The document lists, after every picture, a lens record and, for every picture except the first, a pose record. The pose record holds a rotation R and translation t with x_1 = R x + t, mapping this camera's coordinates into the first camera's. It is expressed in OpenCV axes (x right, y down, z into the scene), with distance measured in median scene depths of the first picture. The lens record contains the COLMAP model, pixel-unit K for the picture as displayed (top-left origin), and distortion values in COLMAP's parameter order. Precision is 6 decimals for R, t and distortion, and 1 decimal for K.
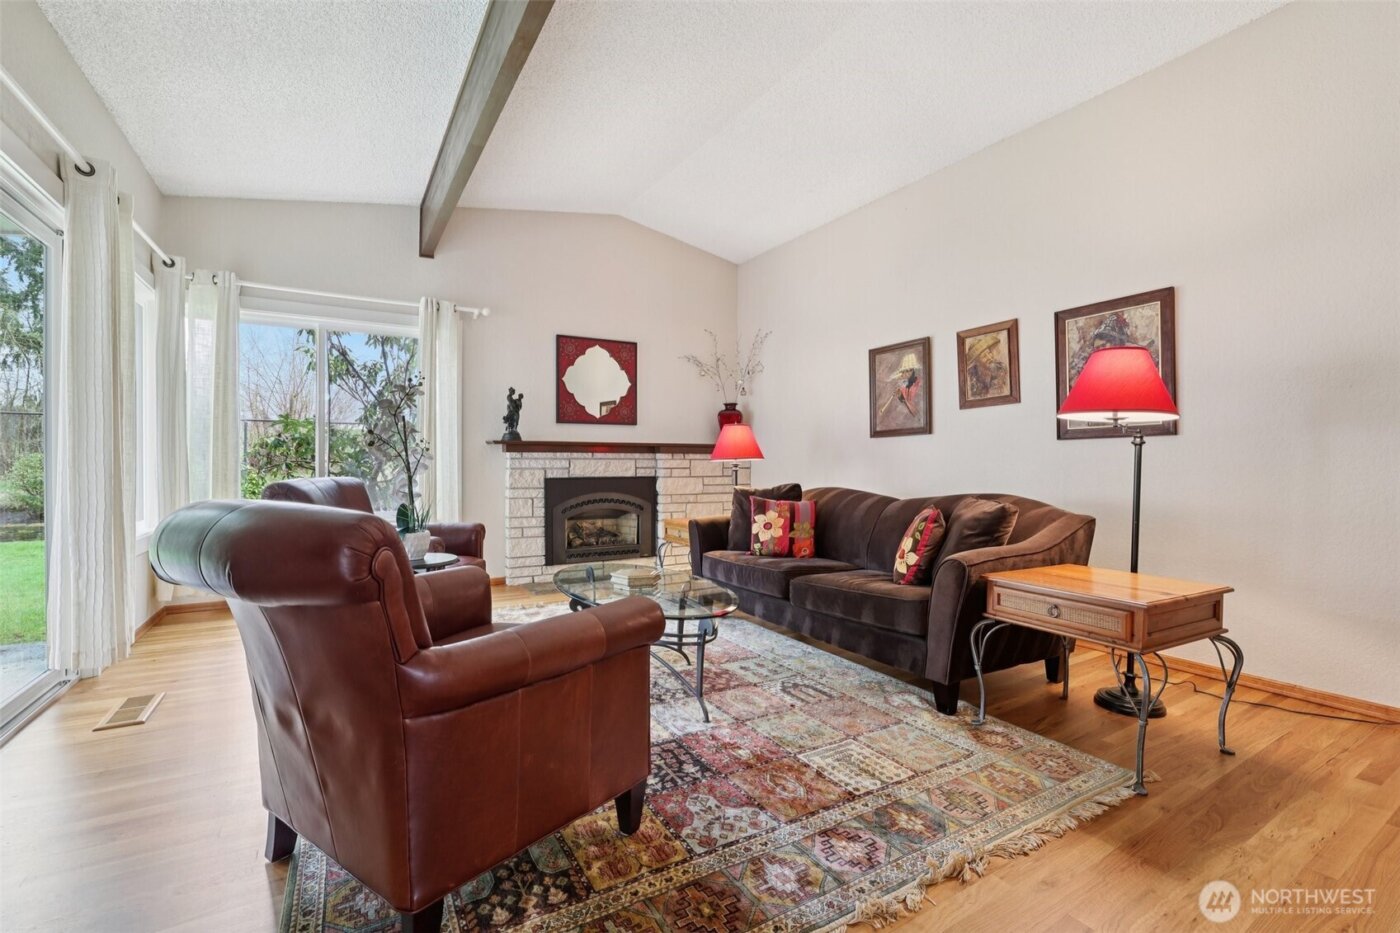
lens RADIAL K [[614.1, 0, 689.5], [0, 614.1, 467.6], [0, 0, 1]] dist [-0.043780, 0.015943]
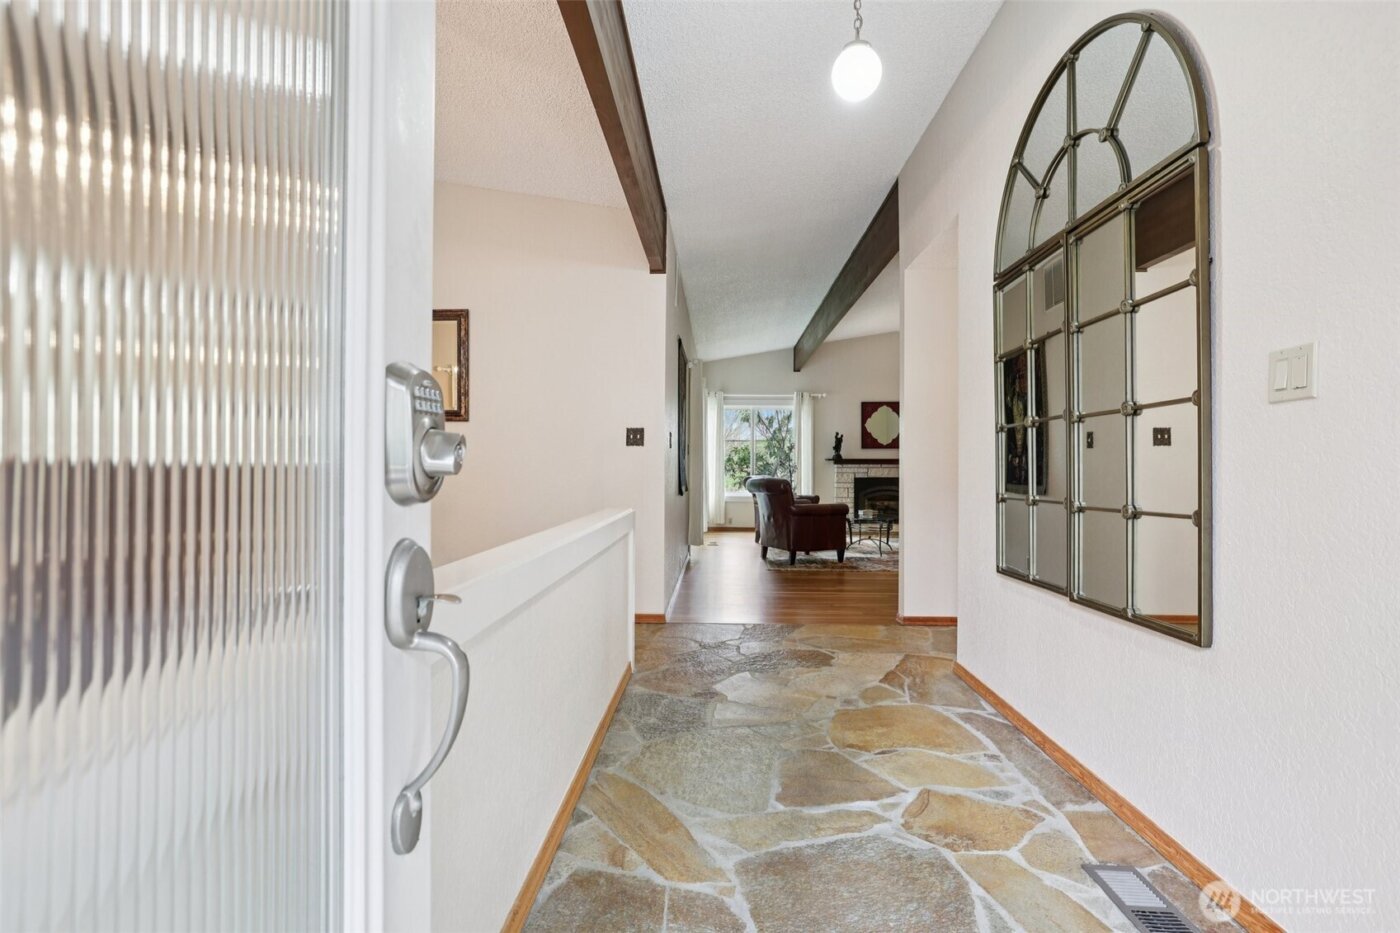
lens RADIAL K [[677.8, 0, 701.0], [0, 677.8, 463.4], [0, 0, 1]] dist [0.000739, 0.000023]
pose [[0.849926, -0.001486, -0.526900, 0.496305], [-0.006414, 0.999893, -0.013166, 0.003580], [0.526863, 0.014570, 0.849826, -1.112034]]
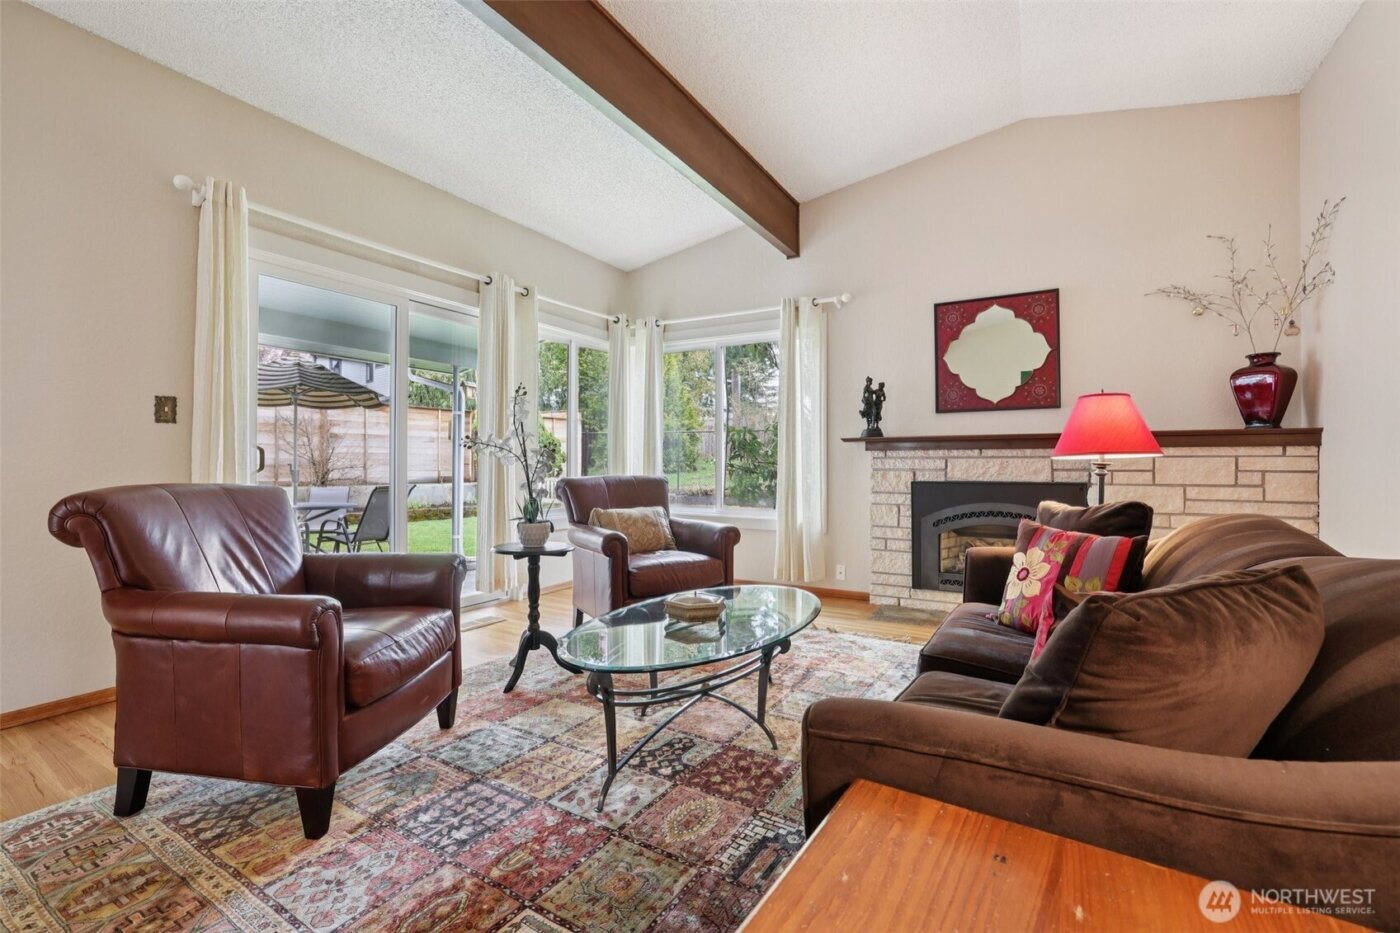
lens RADIAL K [[614.1, 0, 697.1], [0, 614.1, 460.9], [0, 0, 1]] dist [-0.043780, 0.015943]
pose [[0.481631, -0.006227, -0.876352, 0.355769], [-0.005889, 0.999929, -0.010341, -0.000304], [0.876355, 0.010142, 0.481560, 0.360878]]
